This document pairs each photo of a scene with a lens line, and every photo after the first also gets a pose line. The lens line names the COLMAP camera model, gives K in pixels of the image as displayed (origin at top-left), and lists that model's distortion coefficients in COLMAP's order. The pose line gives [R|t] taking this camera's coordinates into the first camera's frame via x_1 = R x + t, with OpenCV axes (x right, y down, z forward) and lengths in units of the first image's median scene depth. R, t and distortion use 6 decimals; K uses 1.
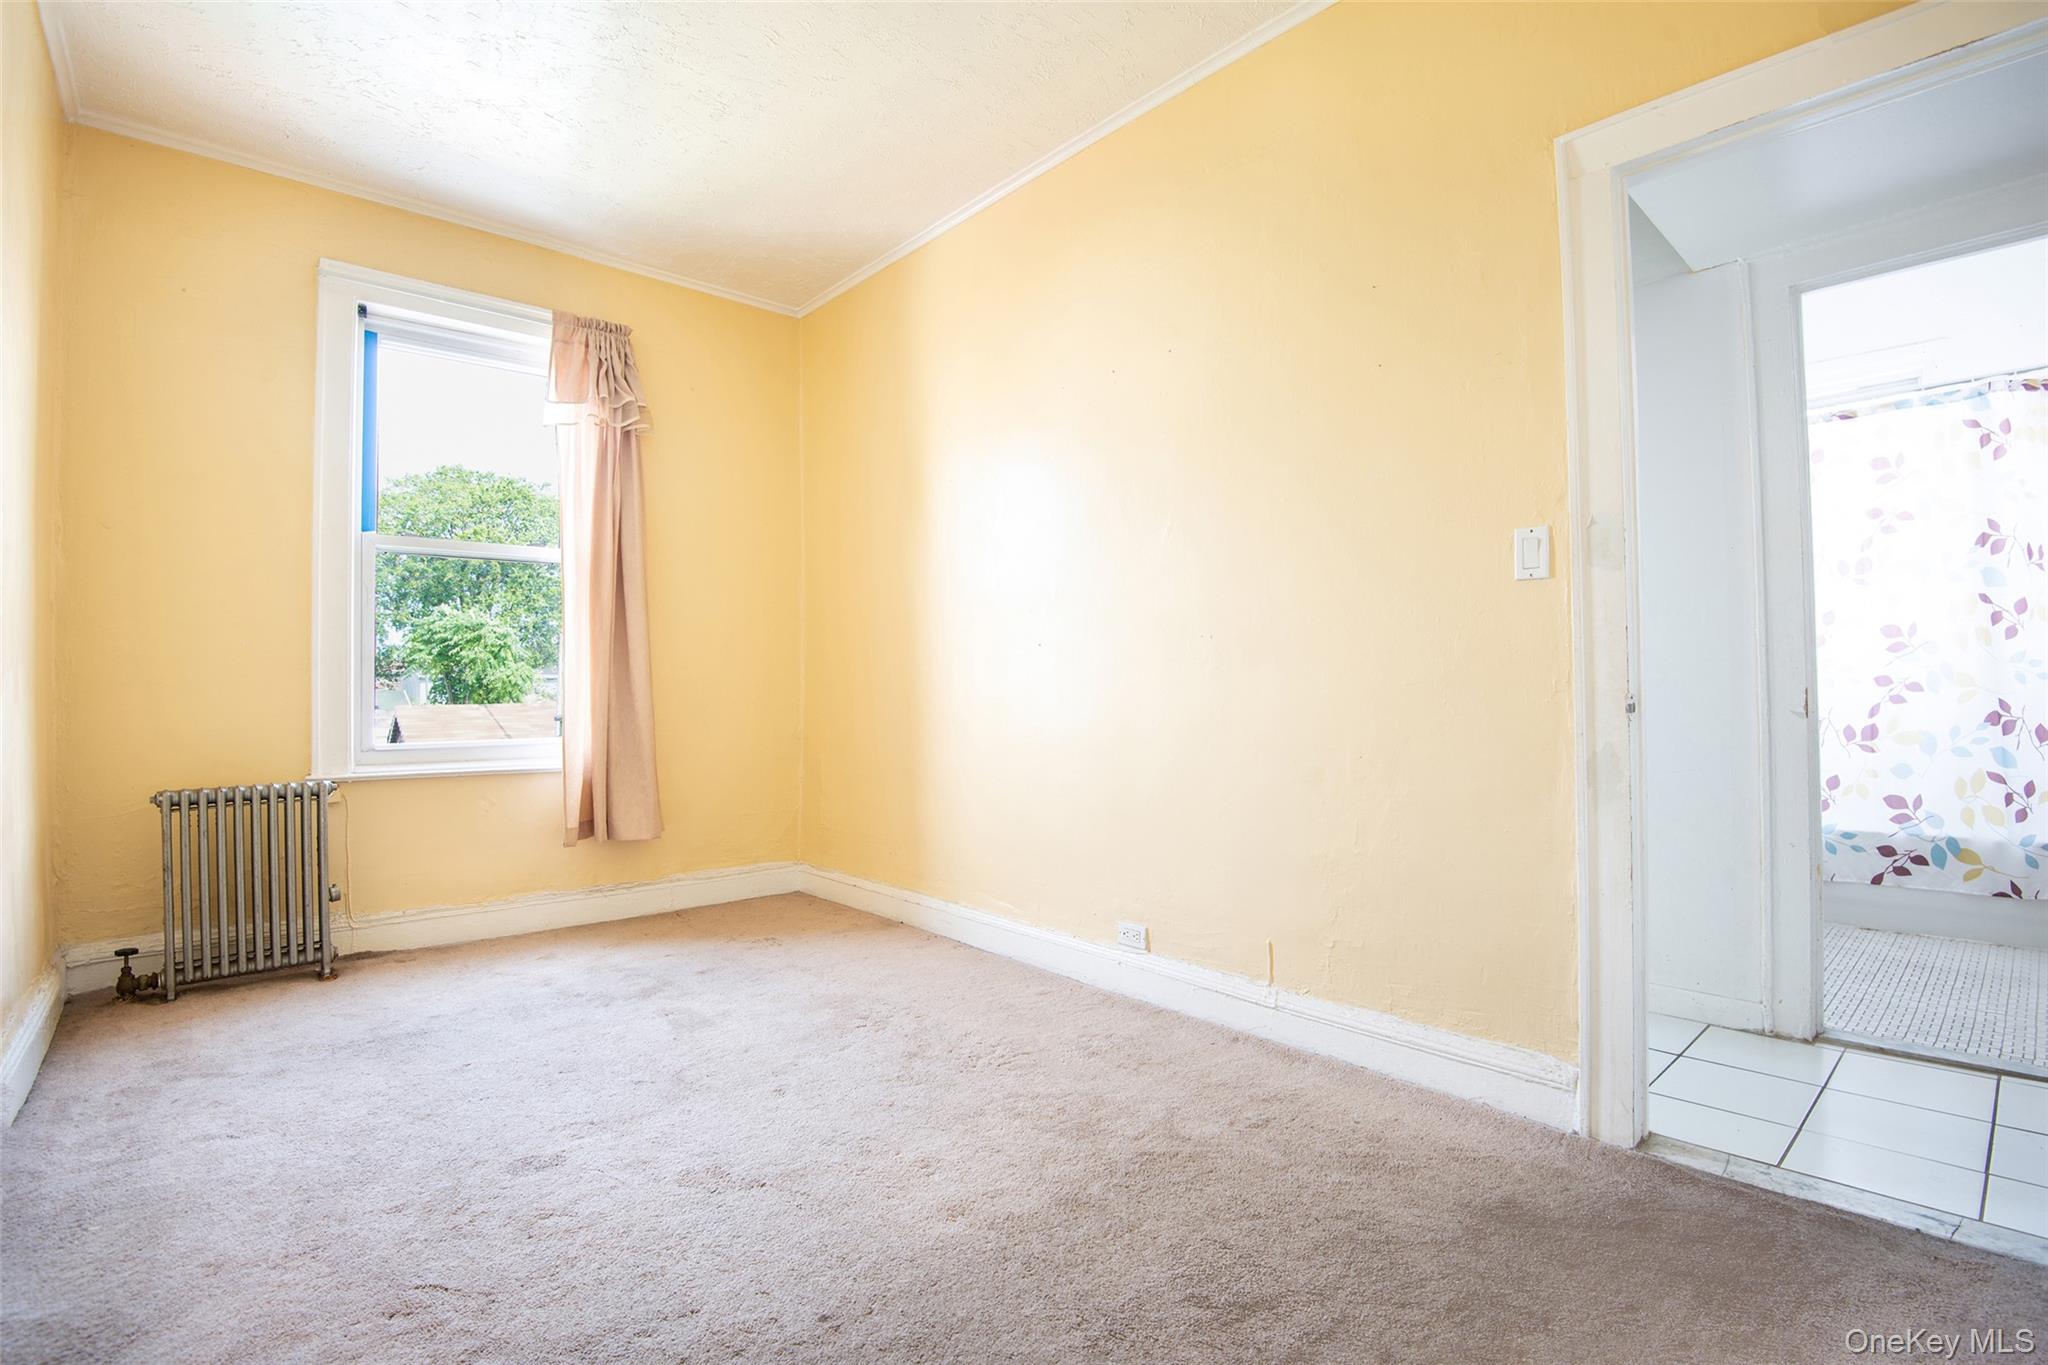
lens RADIAL K [[948.2, 0, 1026.0], [0, 948.2, 679.1], [0, 0, 1]] dist [-0.019734, -0.011537]
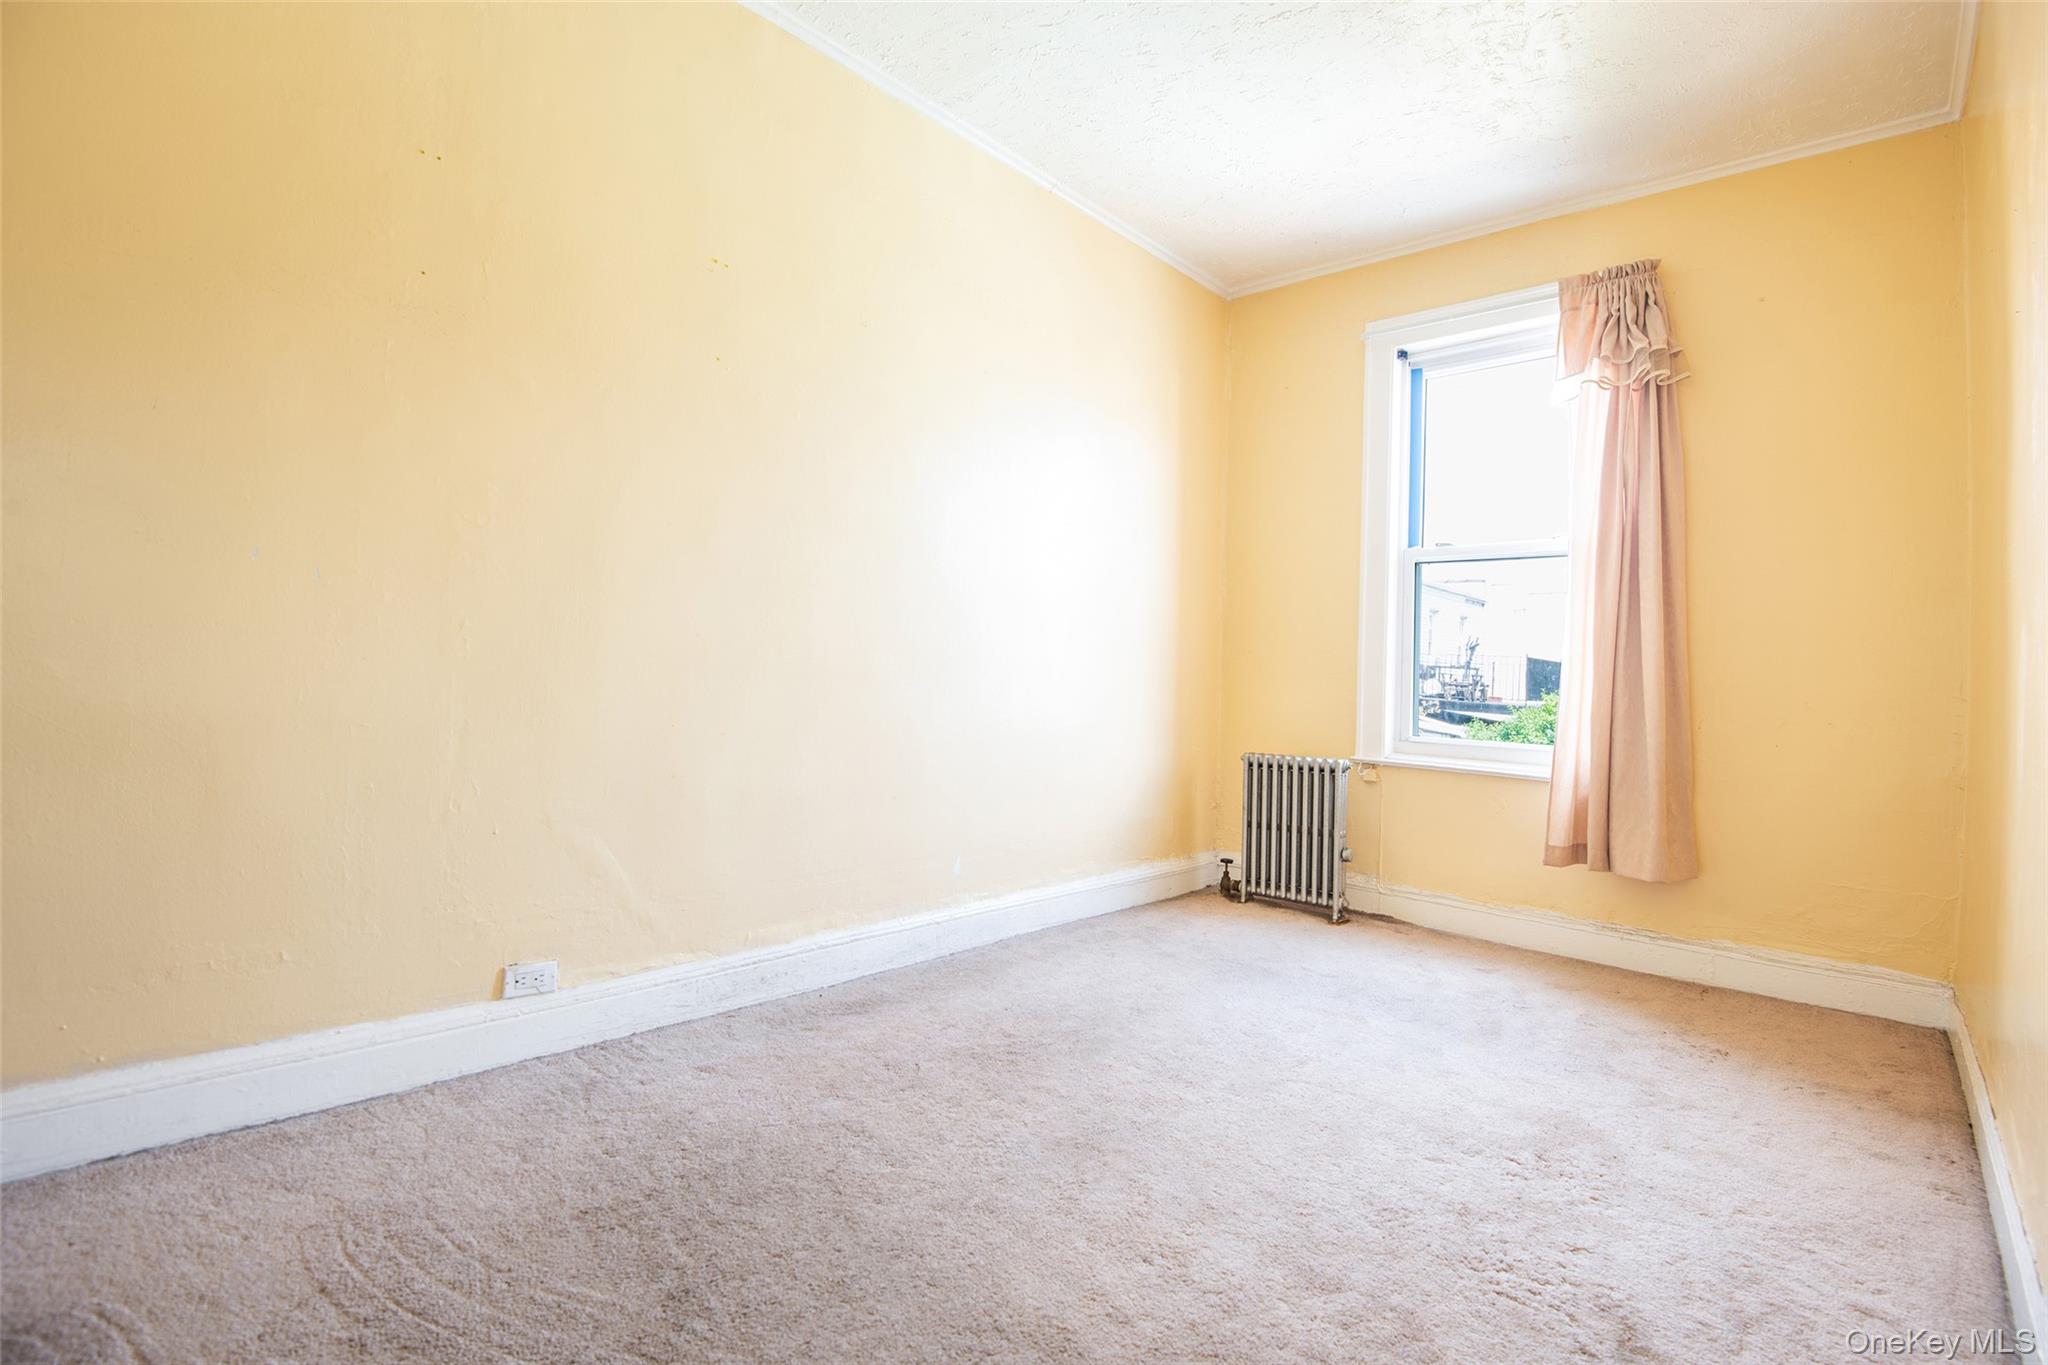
lens RADIAL K [[948.2, 0, 1030.3], [0, 948.2, 672.3], [0, 0, 1]] dist [-0.019734, -0.011537]
pose [[0.102263, 0.006729, -0.994735, 0.387629], [-0.025371, 0.999669, 0.004154, 0.000800], [0.994434, 0.024813, 0.102400, 0.430931]]
